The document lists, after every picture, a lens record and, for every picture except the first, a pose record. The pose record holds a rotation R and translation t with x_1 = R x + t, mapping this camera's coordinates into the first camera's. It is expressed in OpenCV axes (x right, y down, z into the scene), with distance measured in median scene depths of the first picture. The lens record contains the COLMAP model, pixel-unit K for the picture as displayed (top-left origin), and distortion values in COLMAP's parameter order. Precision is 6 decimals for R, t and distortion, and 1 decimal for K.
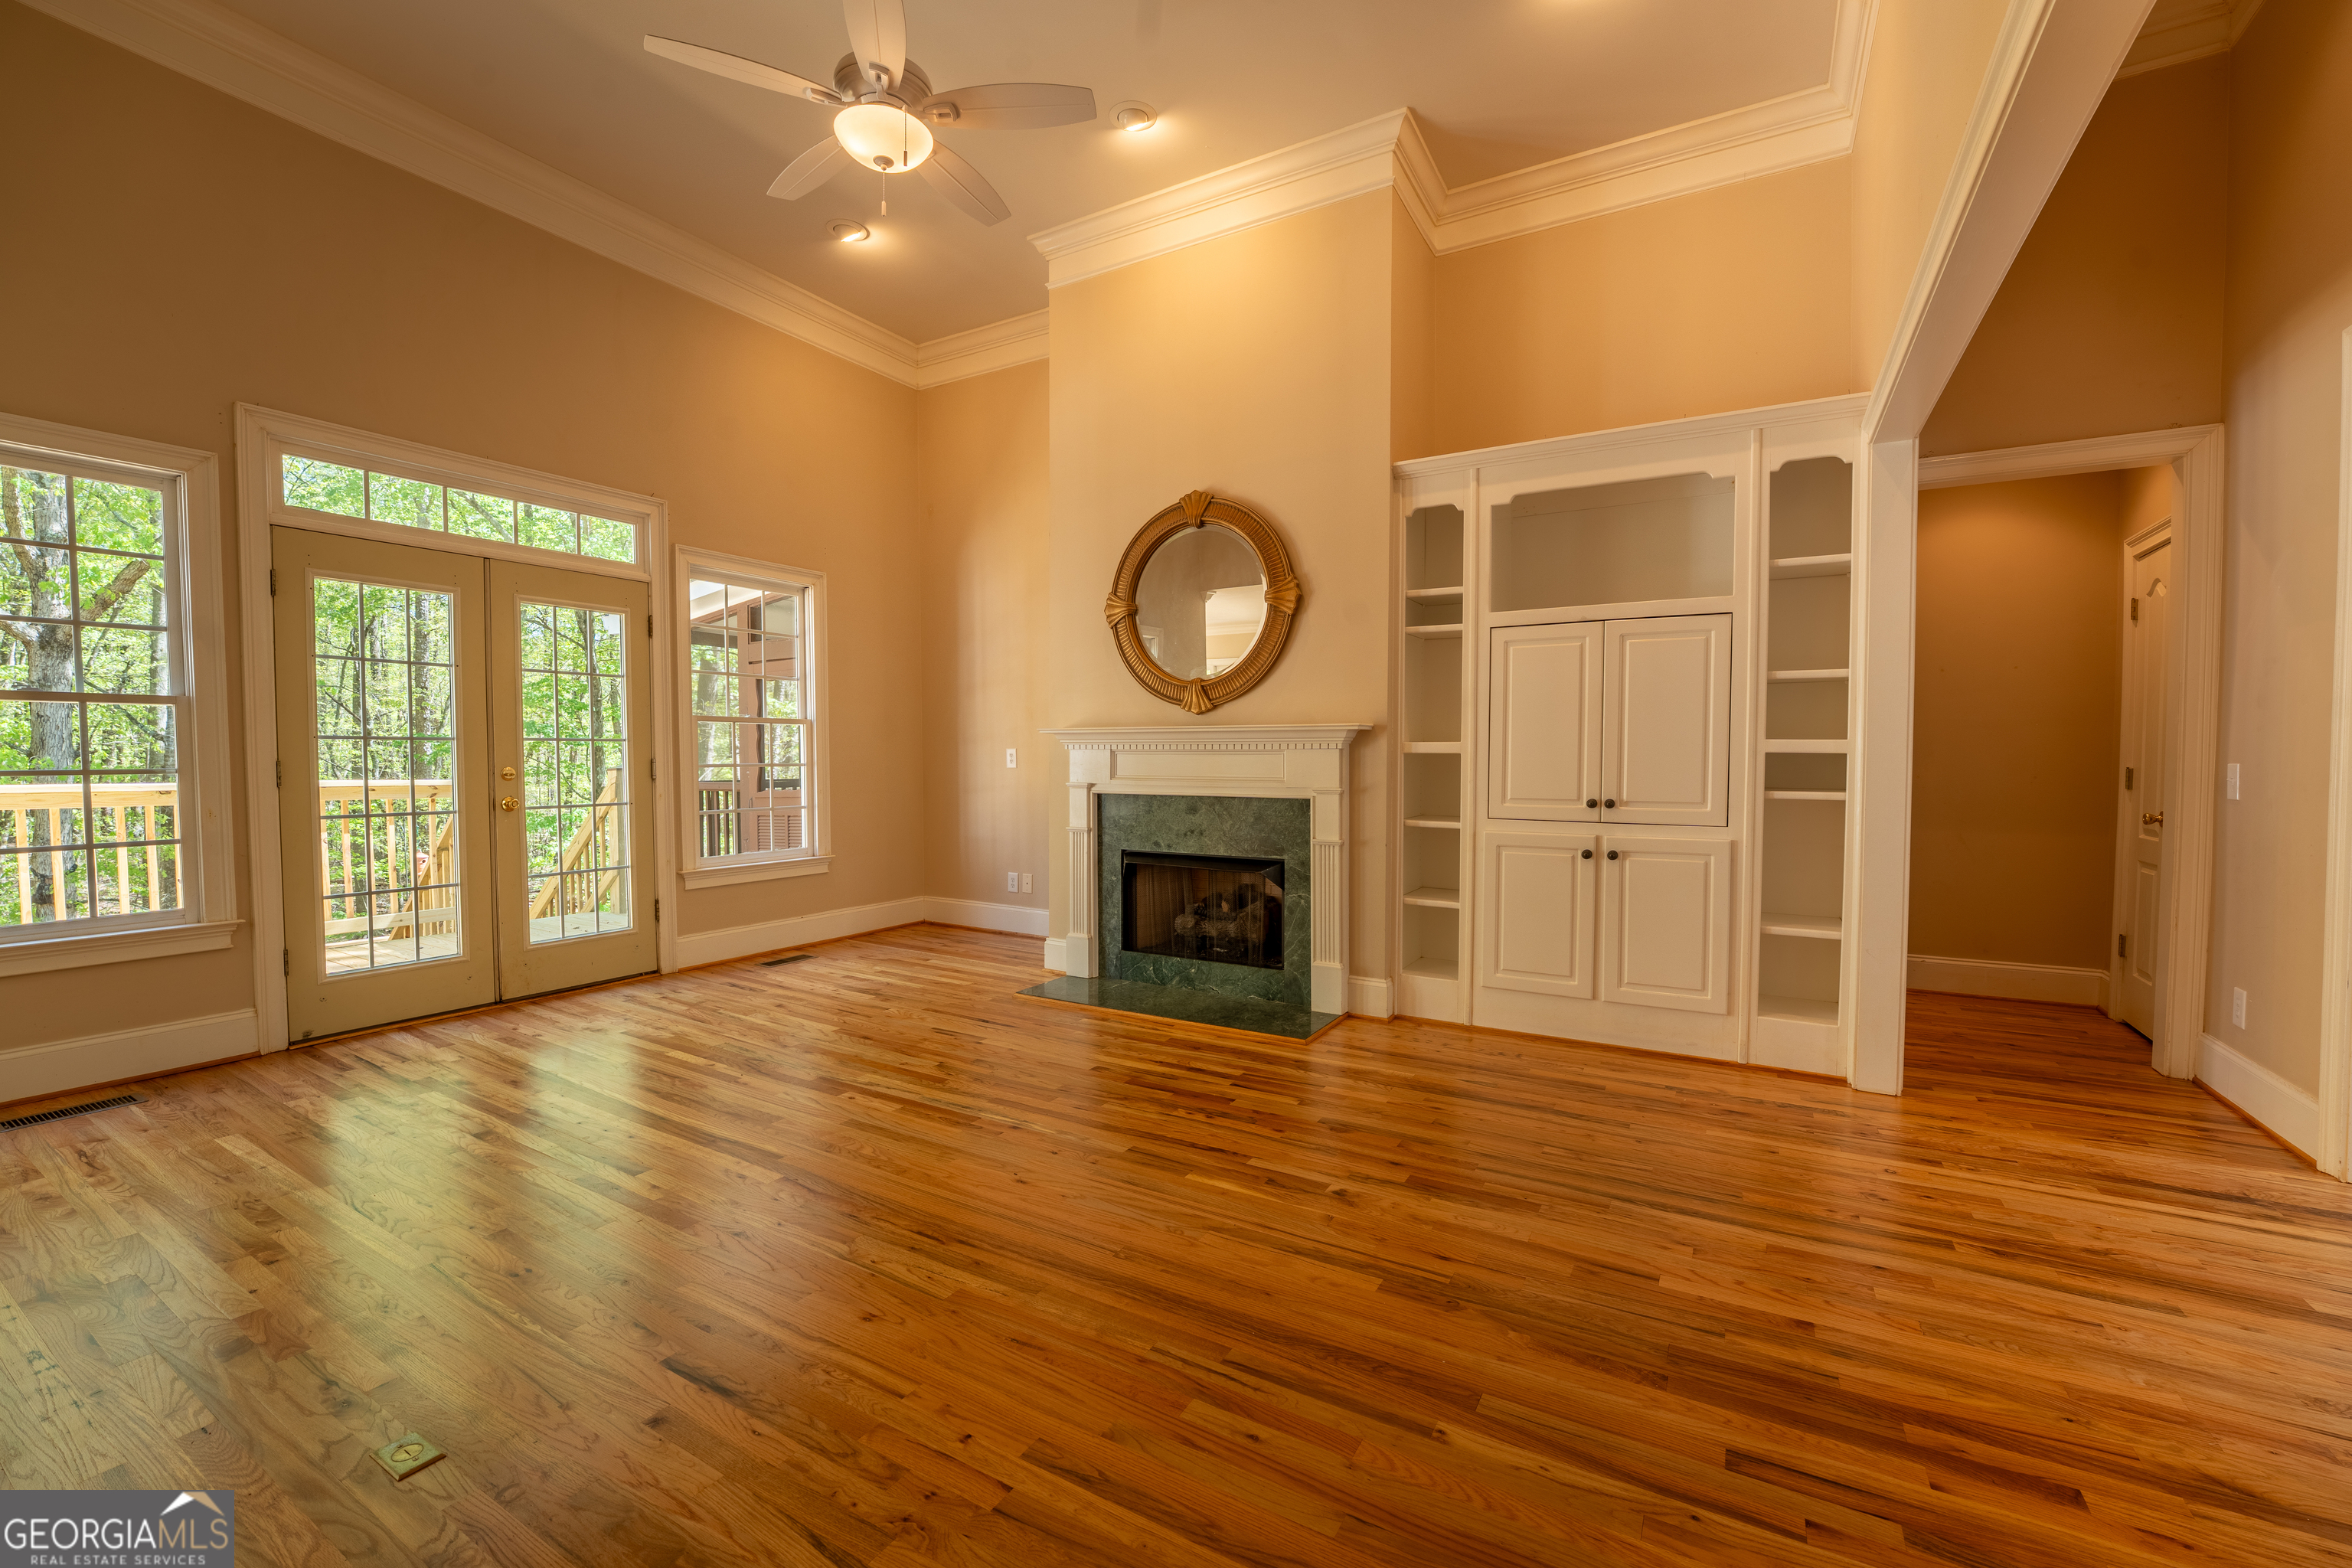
lens RADIAL K [[958.4, 0, 1164.4], [0, 958.4, 792.5], [0, 0, 1]] dist [-0.024637, 0.001041]
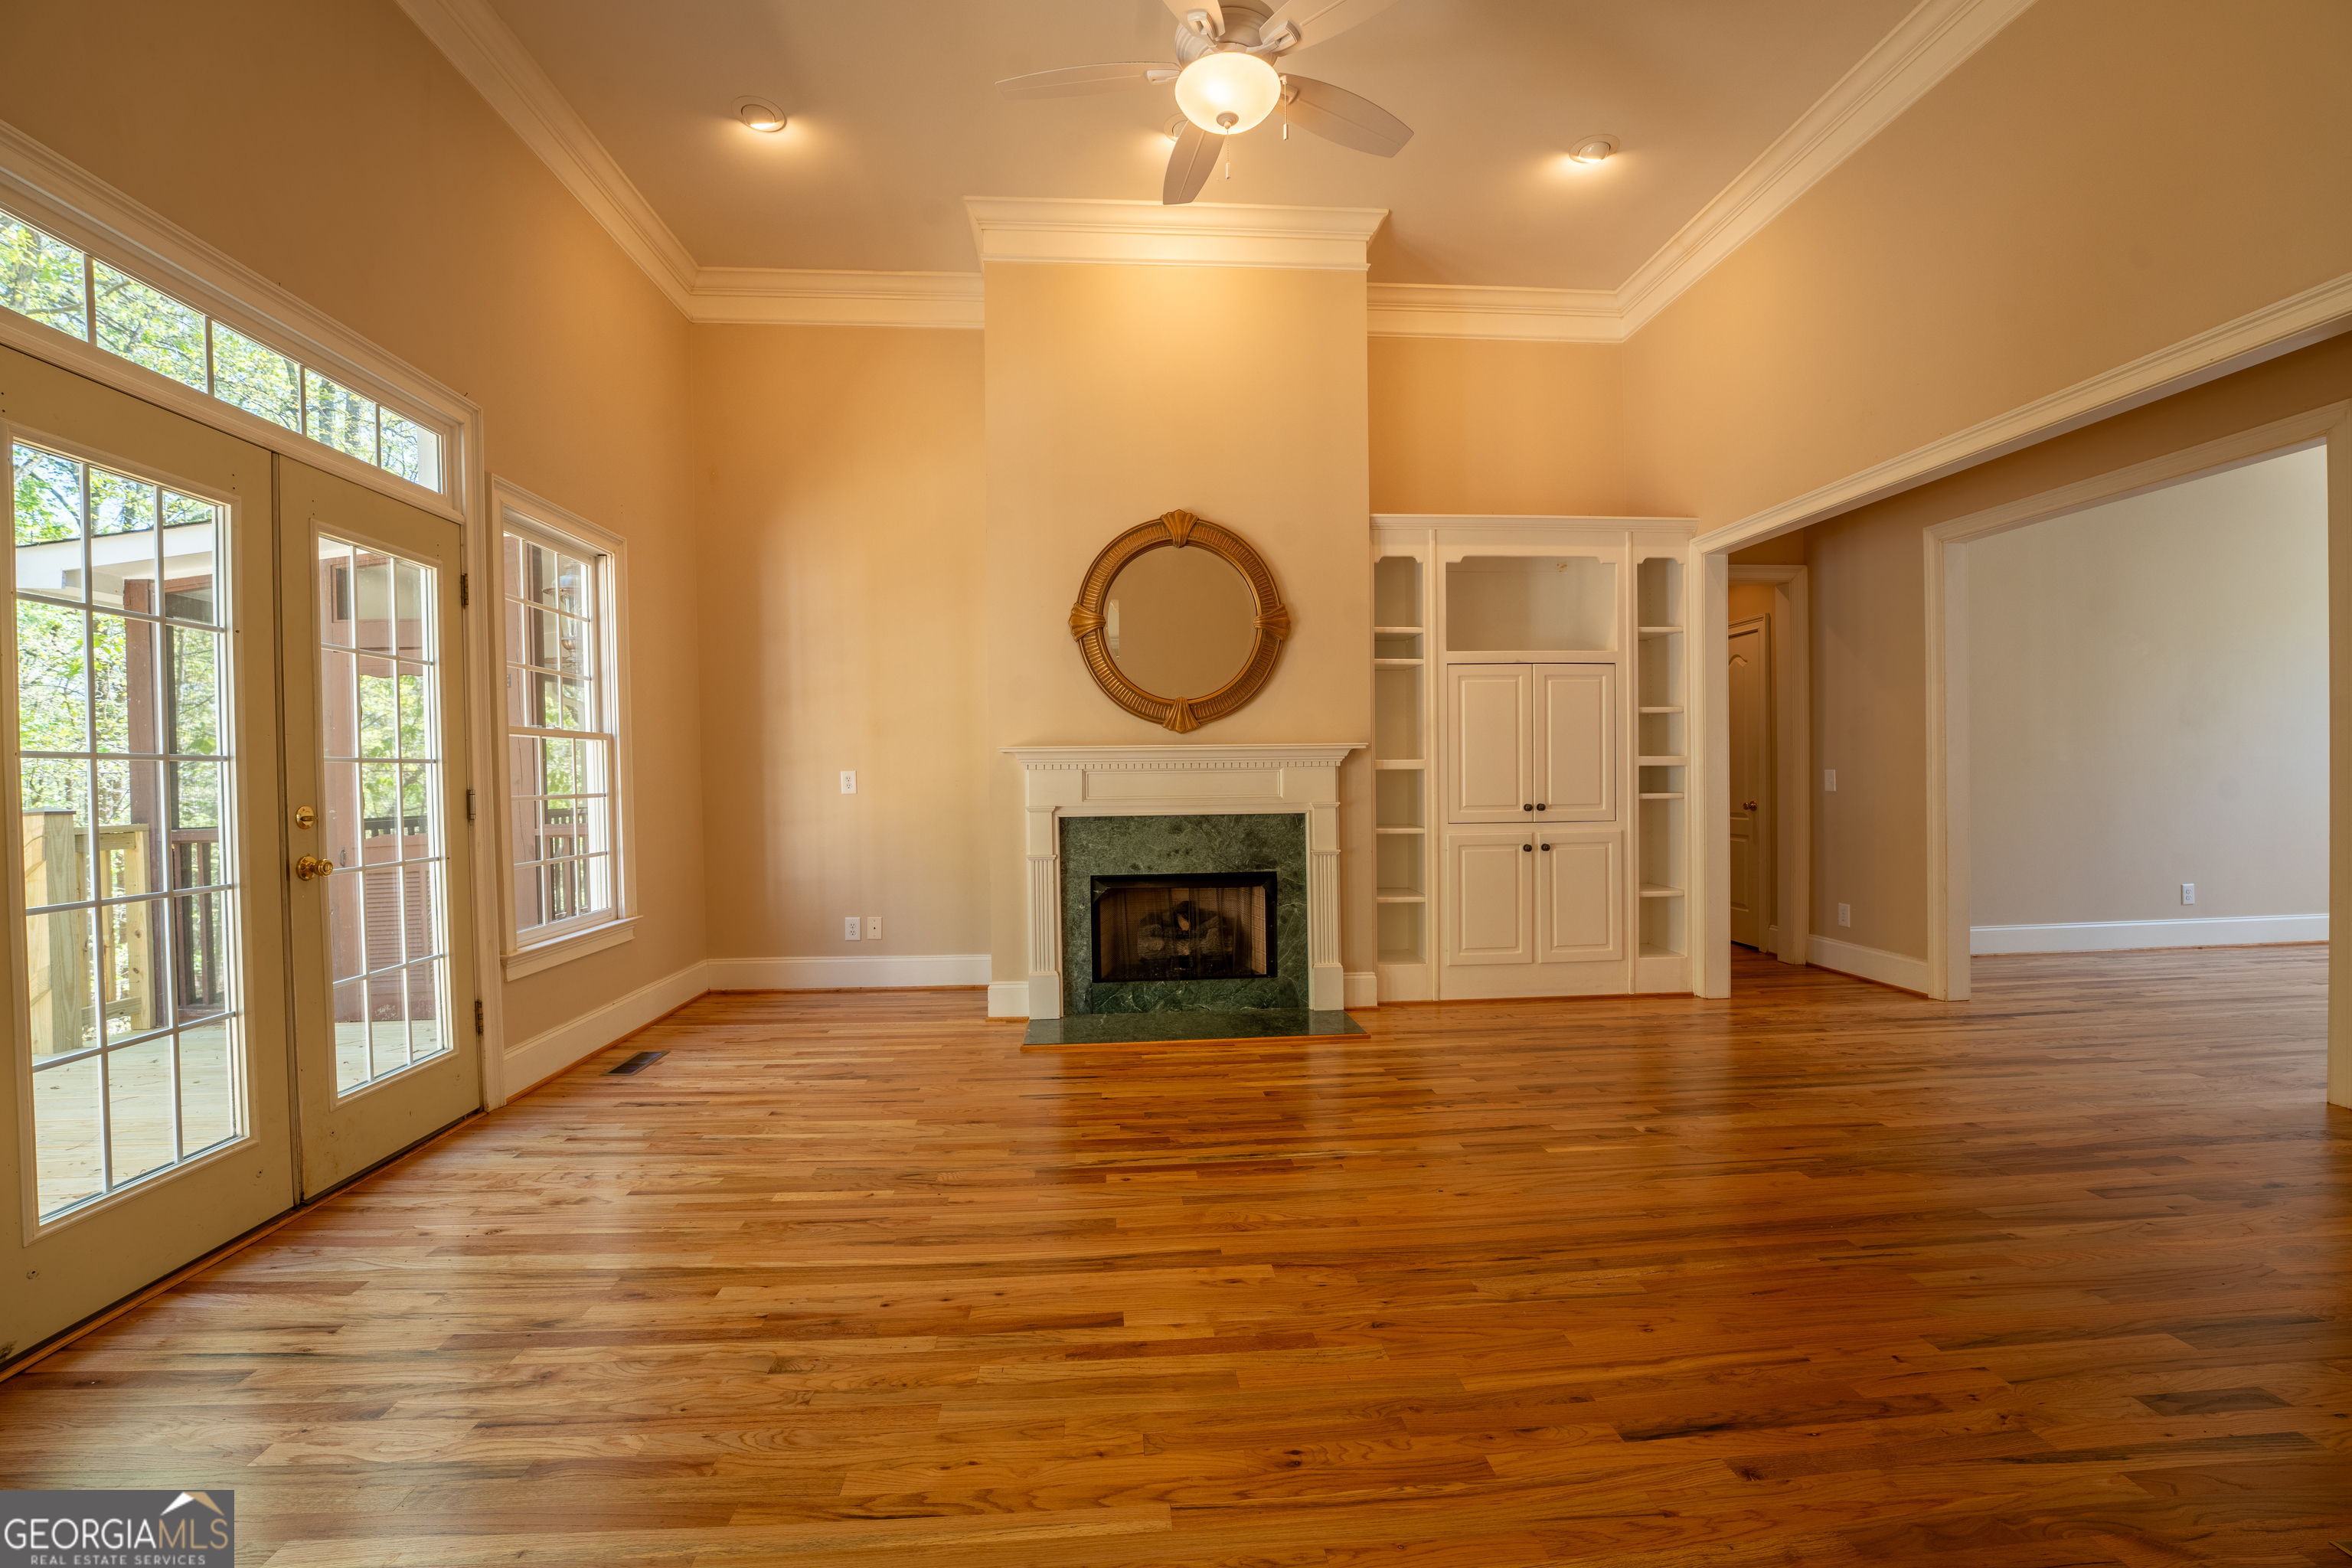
lens RADIAL K [[958.4, 0, 1164.4], [0, 958.4, 792.5], [0, 0, 1]] dist [-0.024637, 0.001041]
pose [[0.821069, -0.022132, 0.570400, -0.598189], [0.036227, 0.999254, -0.013375, -0.007904], [-0.569679, 0.031645, 0.821258, 0.210826]]
